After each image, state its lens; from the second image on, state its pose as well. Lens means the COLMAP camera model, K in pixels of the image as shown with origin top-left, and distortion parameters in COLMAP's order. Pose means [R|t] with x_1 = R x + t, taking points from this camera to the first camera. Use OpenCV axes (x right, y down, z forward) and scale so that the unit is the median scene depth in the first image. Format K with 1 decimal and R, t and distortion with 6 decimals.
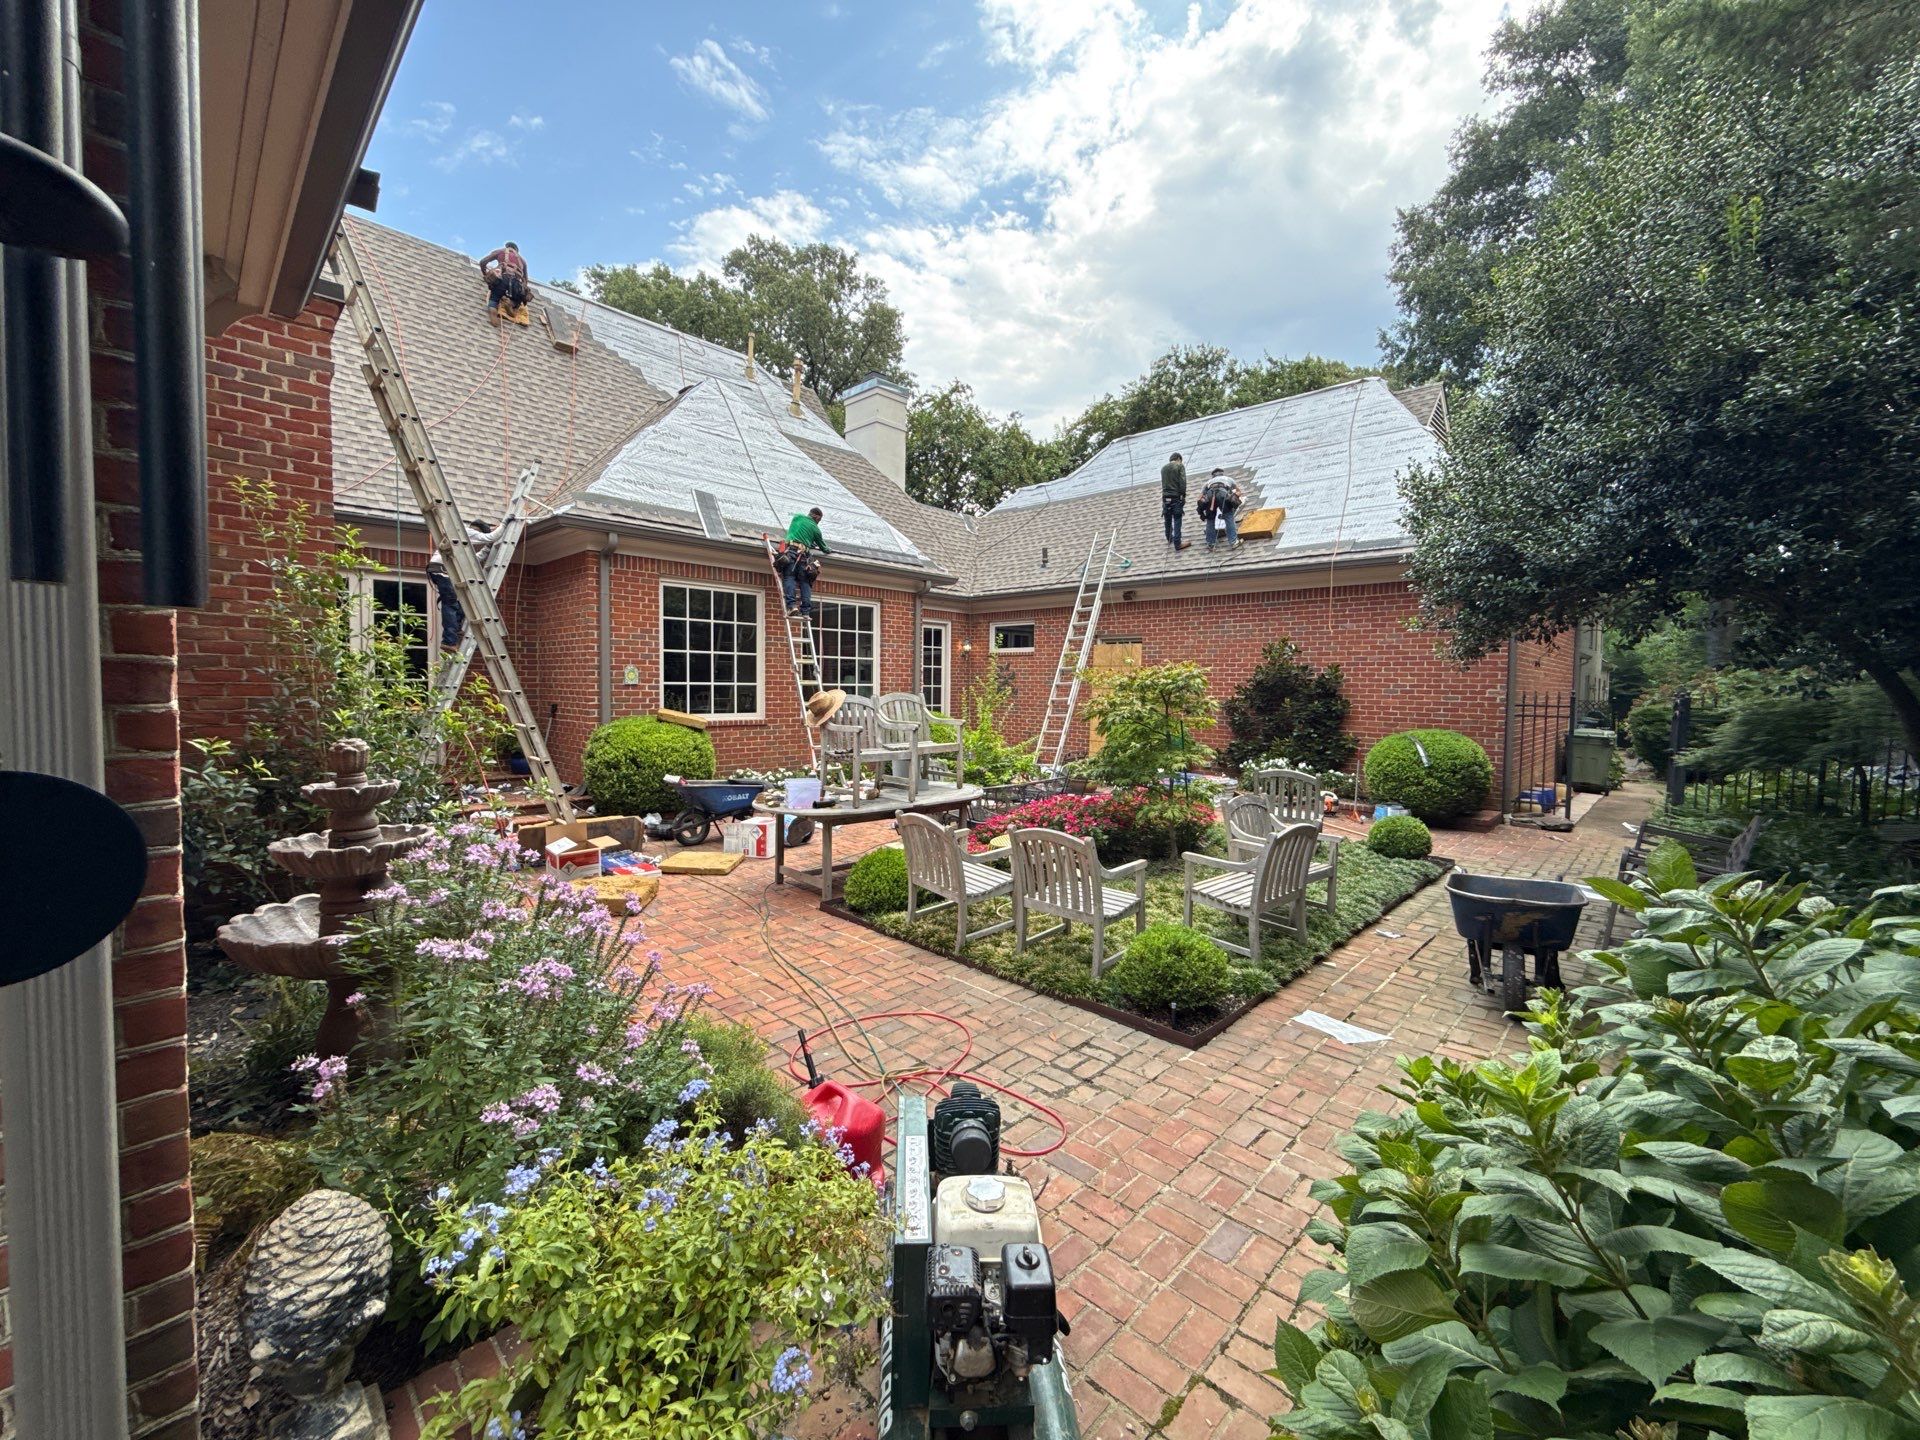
lens RADIAL K [[769.4, 0, 959.6], [0, 769.4, 718.9], [0, 0, 1]] dist [-0.000617, 0.000284]
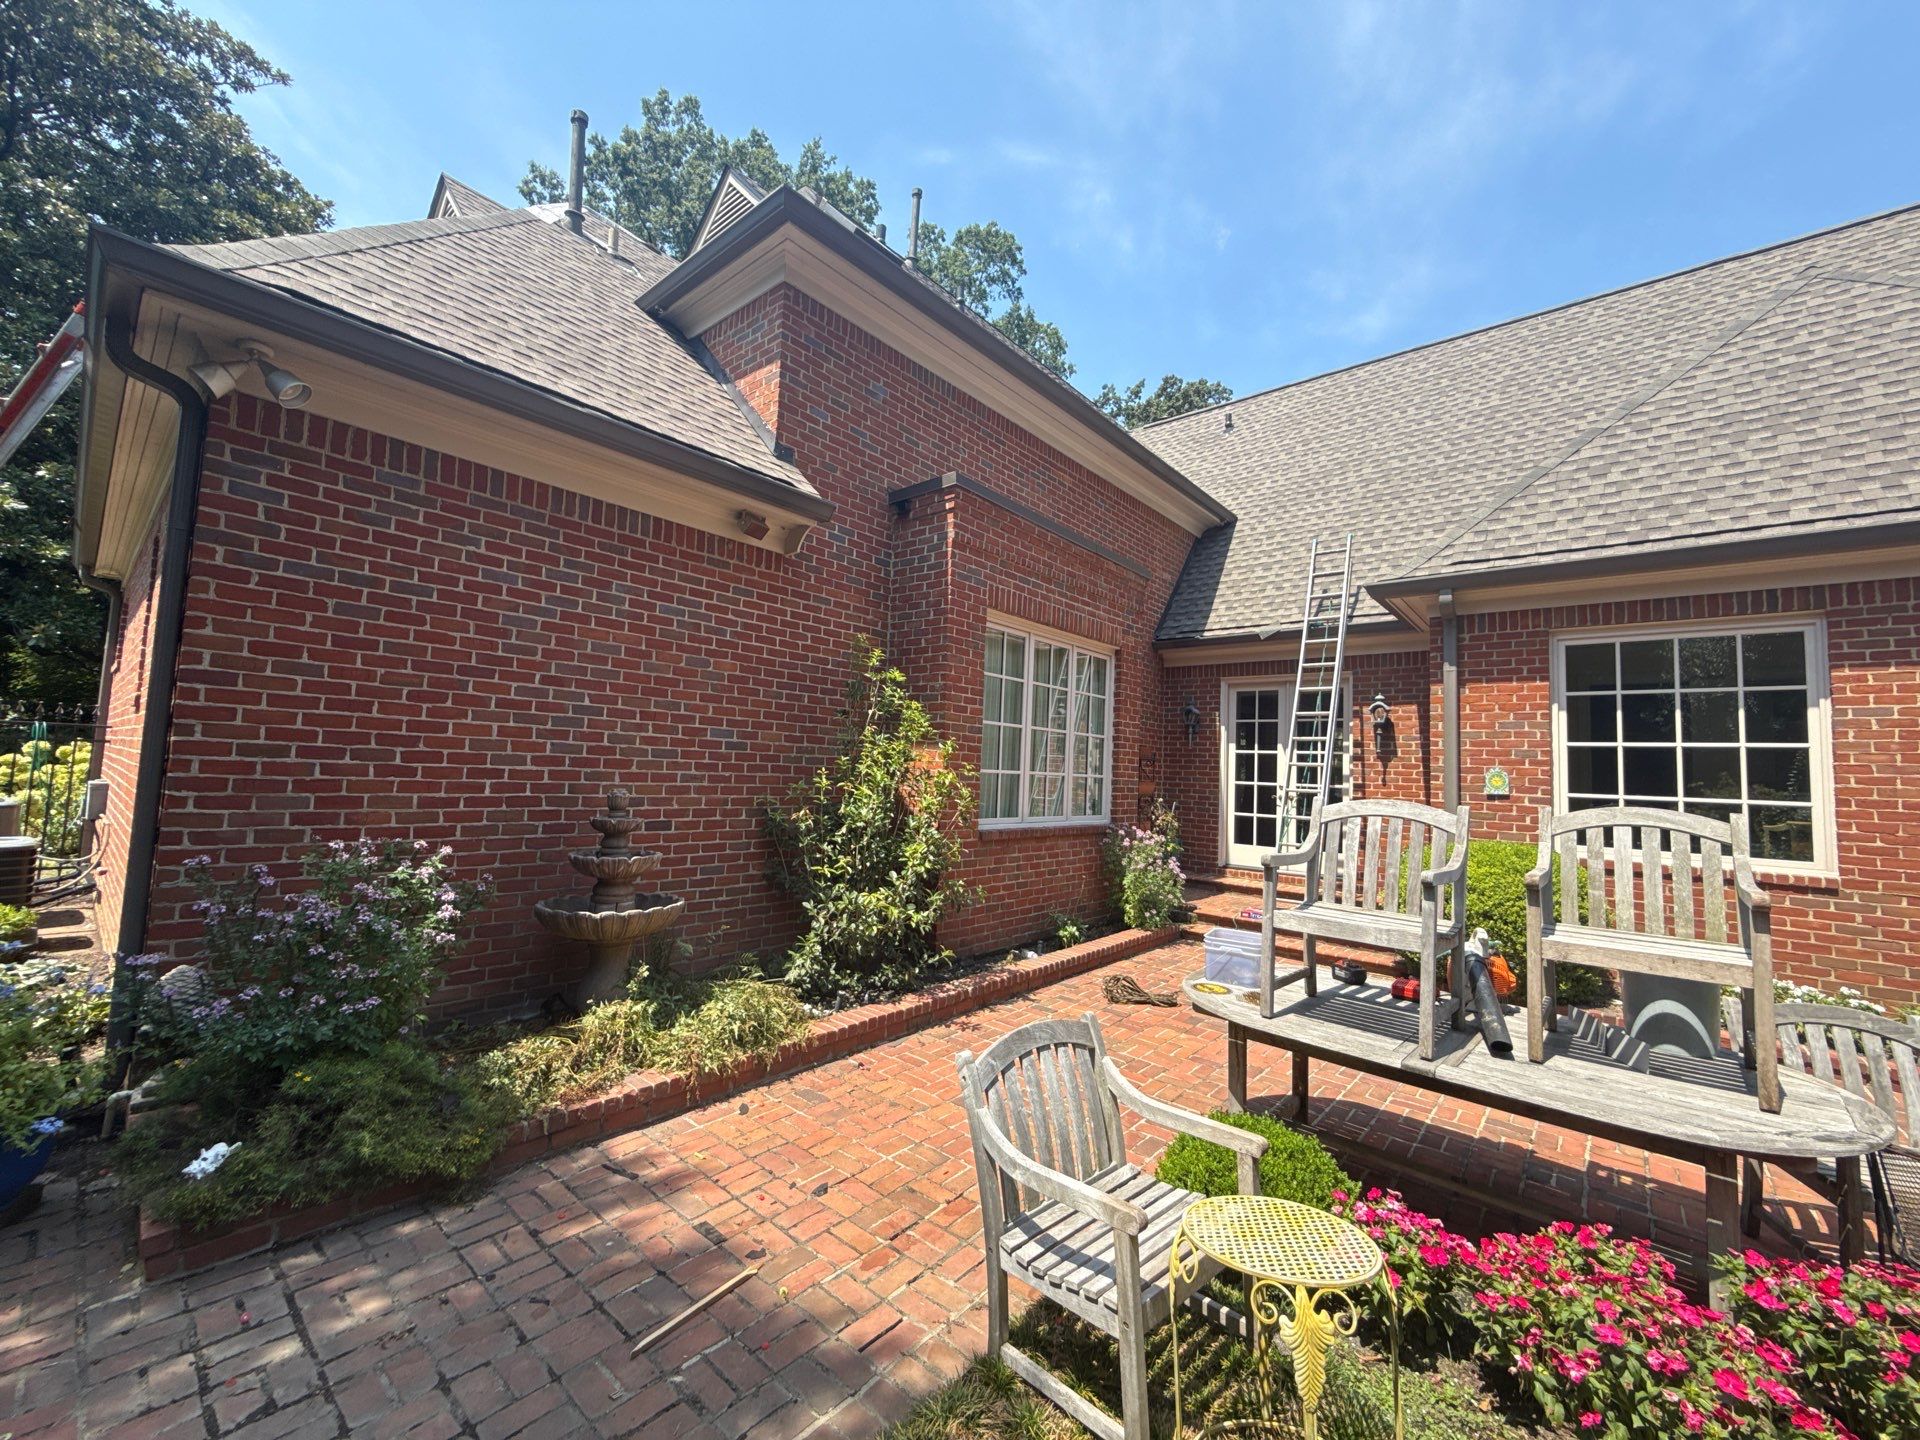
lens RADIAL K [[762.0, 0, 952.6], [0, 762.0, 718.5], [0, 0, 1]] dist [-0.000445, -0.000388]
pose [[0.055864, -0.081379, -0.995116, 0.206767], [-0.085296, 0.992640, -0.085965, -0.010766], [0.994788, 0.089682, 0.048511, 0.419666]]
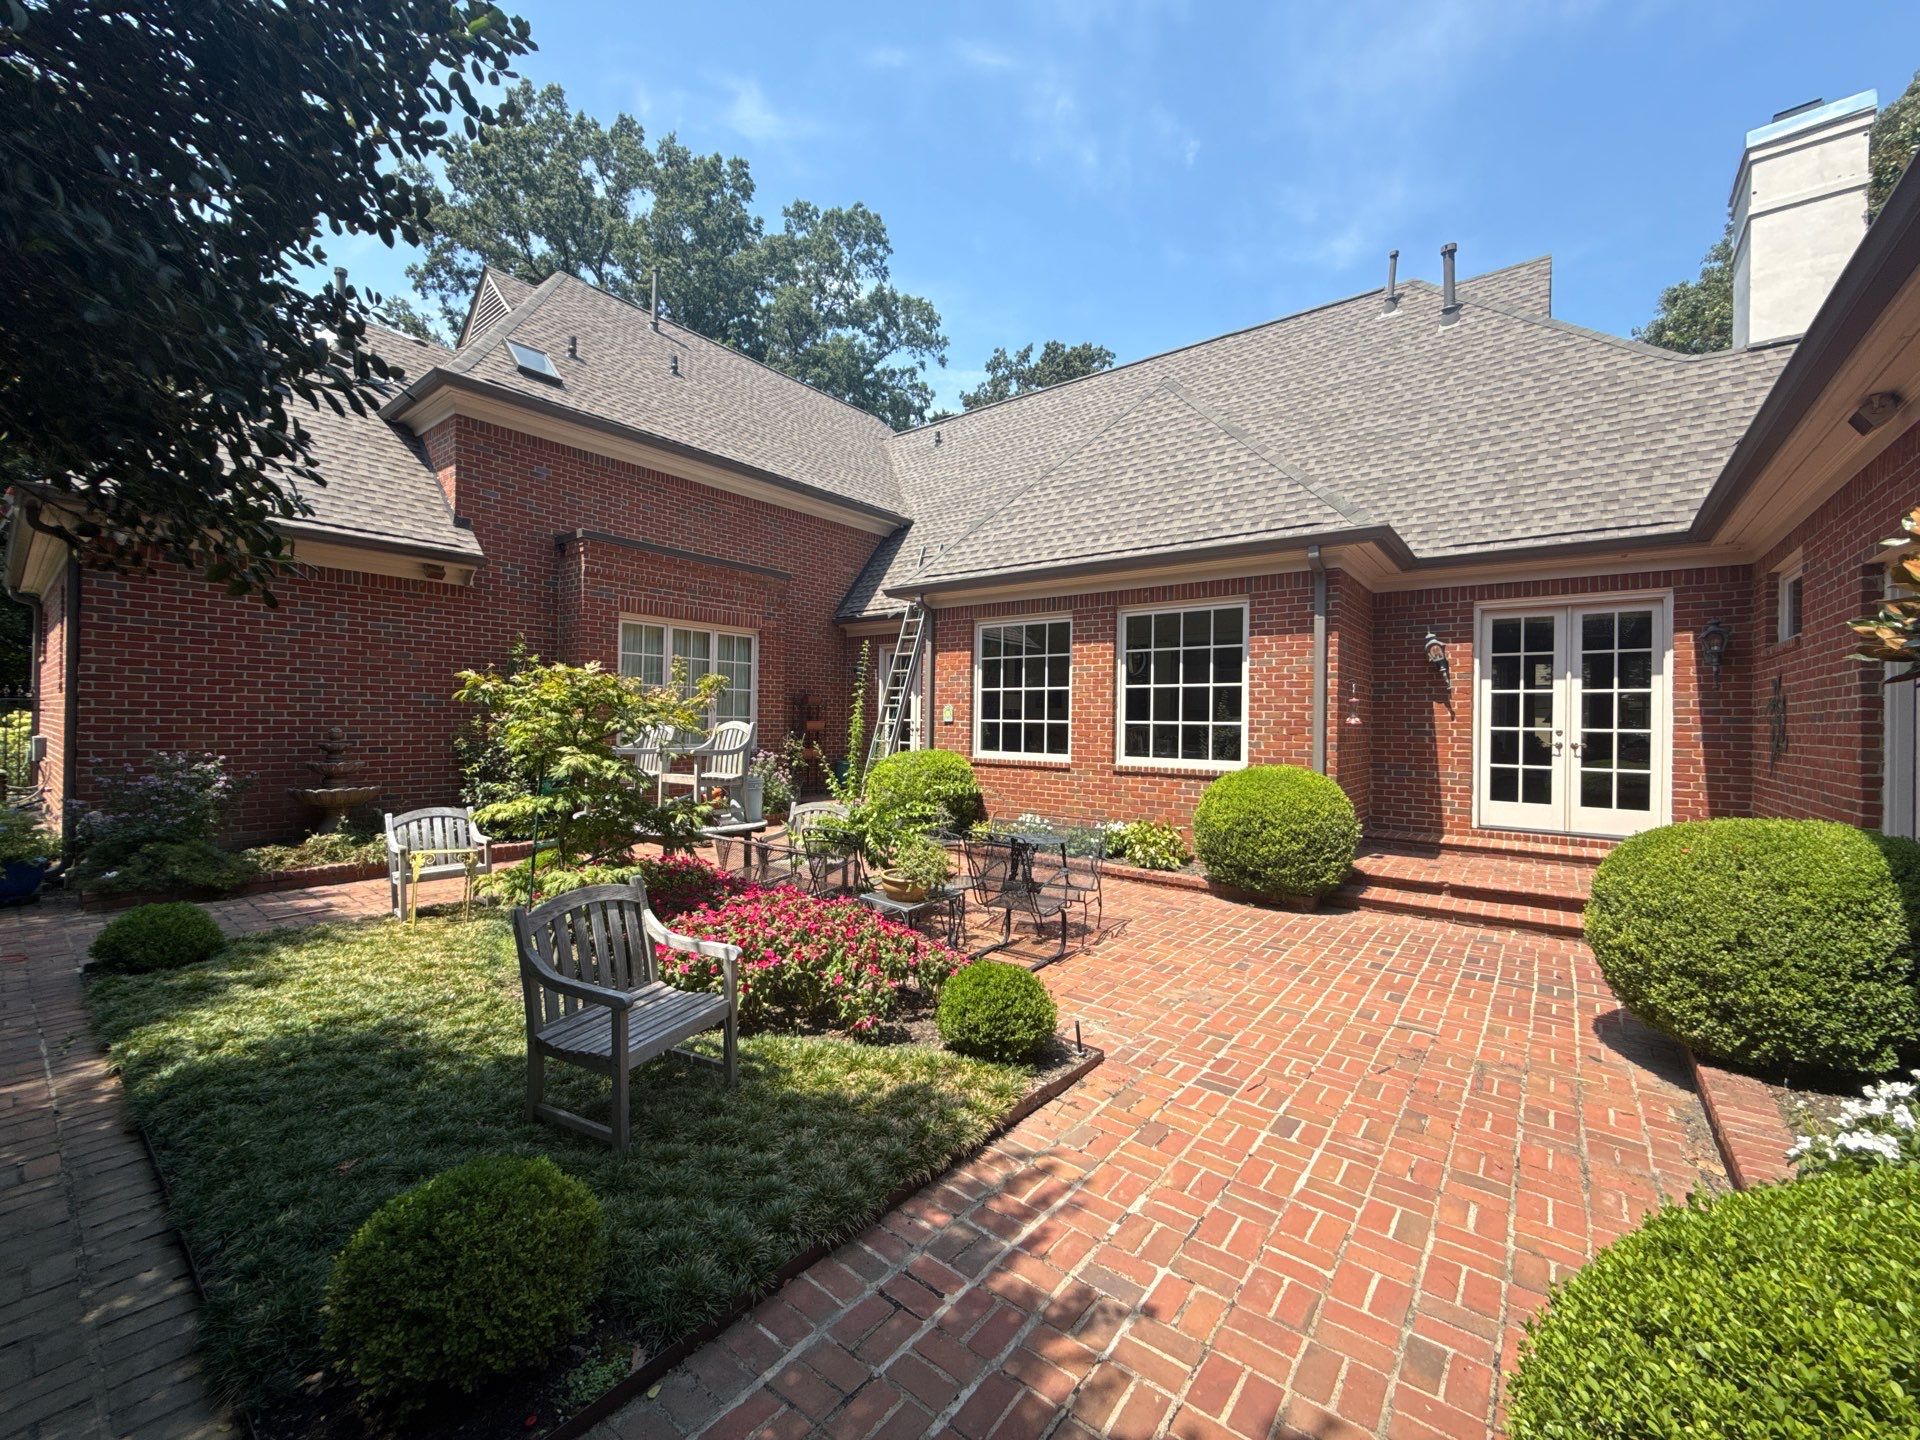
lens RADIAL K [[769.4, 0, 959.6], [0, 769.4, 718.9], [0, 0, 1]] dist [-0.000617, 0.000284]
pose [[0.096367, -0.016729, -0.995205, 0.607259], [-0.059374, 0.997982, -0.022525, -0.021880], [0.993573, 0.061260, 0.095180, 0.805181]]
